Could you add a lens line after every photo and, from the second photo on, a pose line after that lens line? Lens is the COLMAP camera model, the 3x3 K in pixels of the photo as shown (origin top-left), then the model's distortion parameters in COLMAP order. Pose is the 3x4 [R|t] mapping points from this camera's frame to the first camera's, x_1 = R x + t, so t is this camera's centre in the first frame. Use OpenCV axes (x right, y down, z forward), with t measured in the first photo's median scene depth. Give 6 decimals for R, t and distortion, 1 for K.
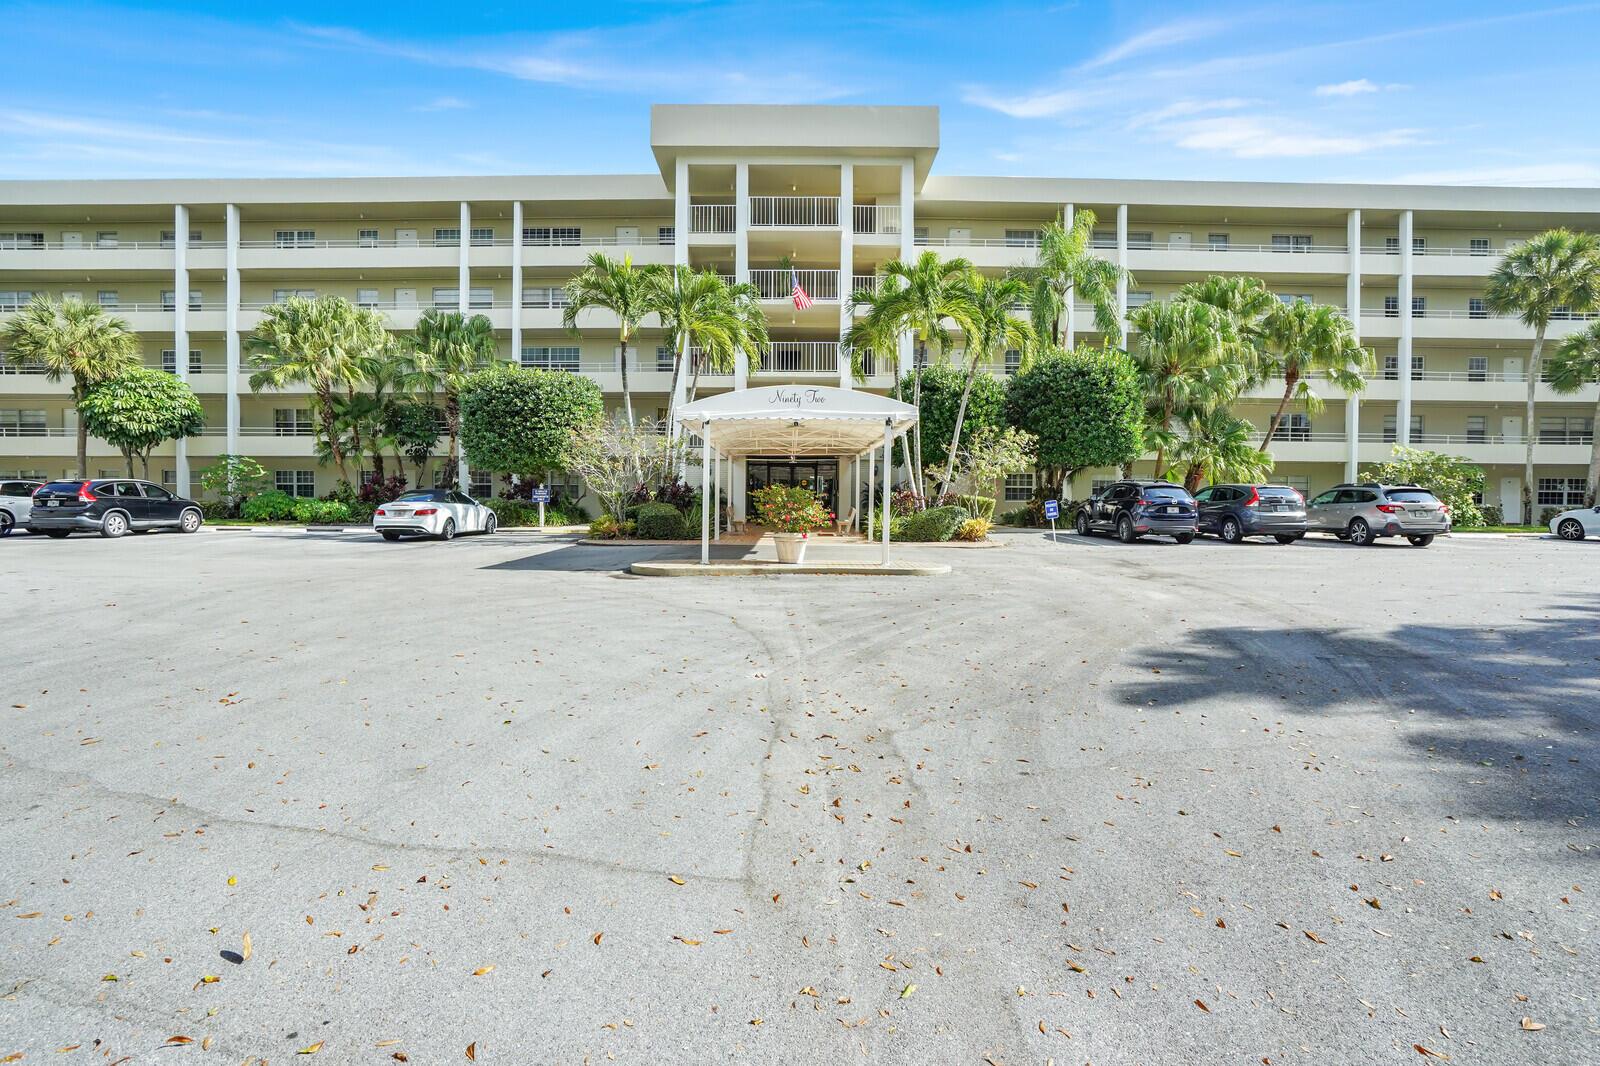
lens RADIAL K [[759.2, 0, 798.8], [0, 759.2, 513.4], [0, 0, 1]] dist [-0.059892, 0.027207]
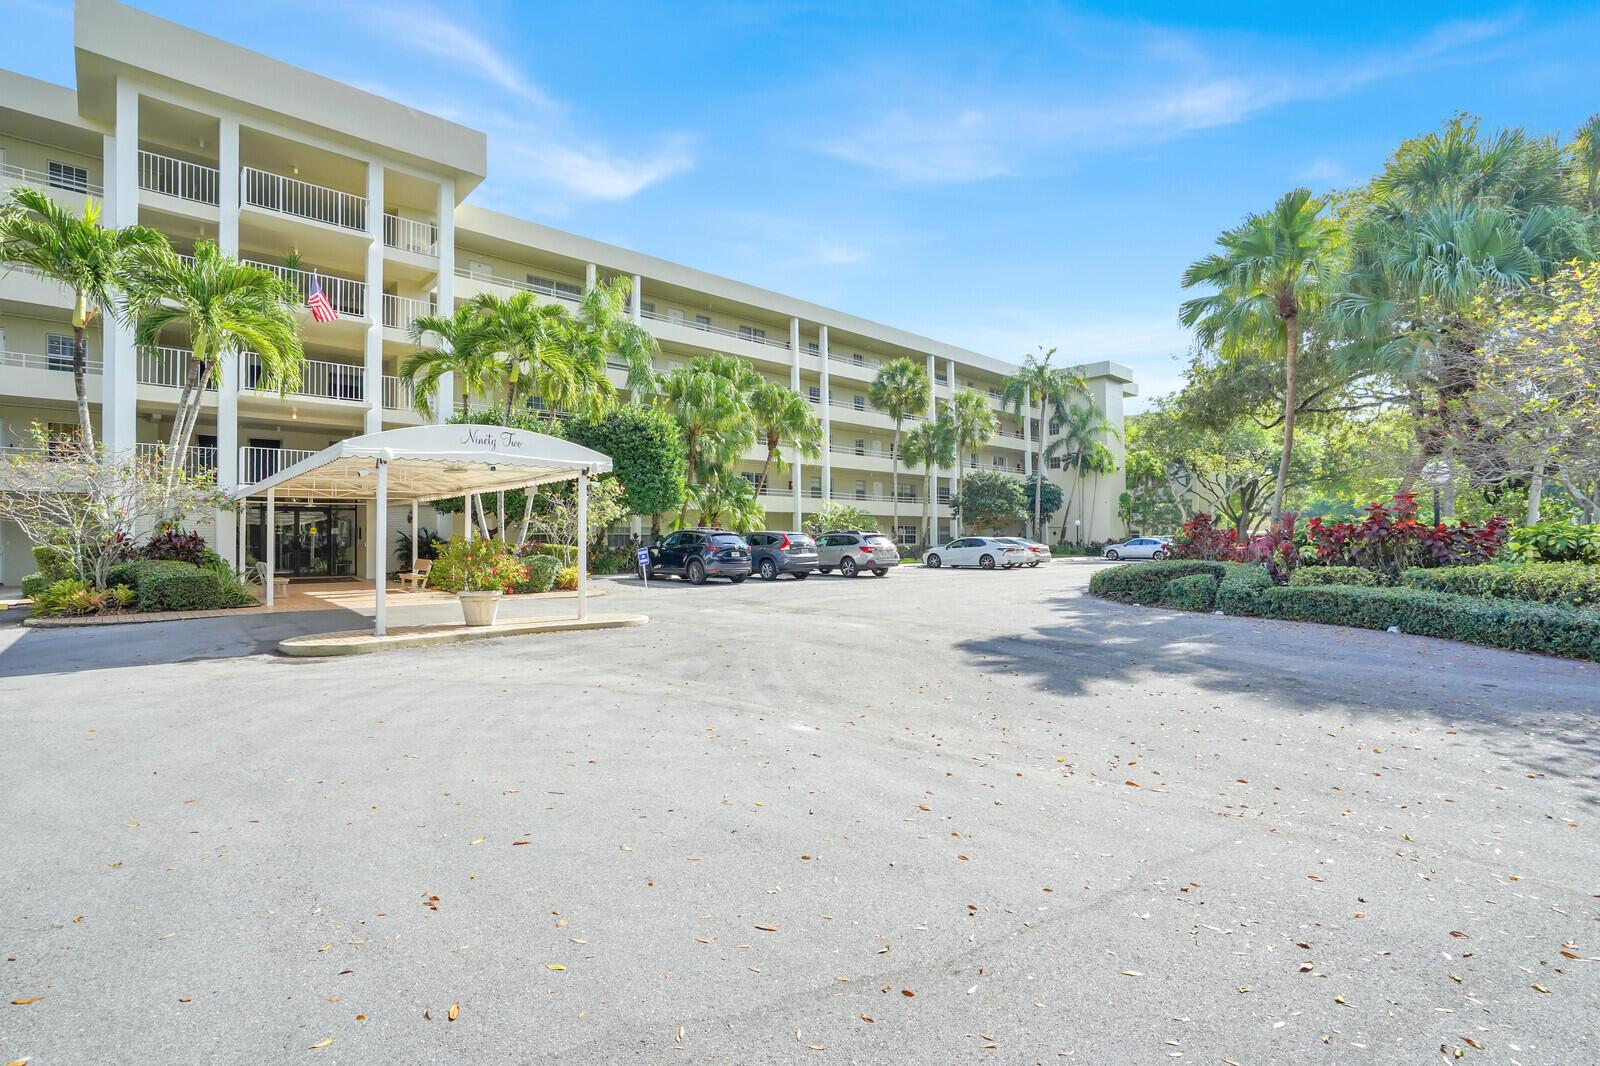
lens RADIAL K [[757.7, 0, 800.0], [0, 757.7, 533.0], [0, 0, 1]] dist [-0.059569, 0.024897]
pose [[0.726027, -0.003985, 0.687655, -0.169843], [0.026556, 0.999400, -0.022247, -0.006298], [-0.687153, 0.034414, 0.725697, 0.057163]]
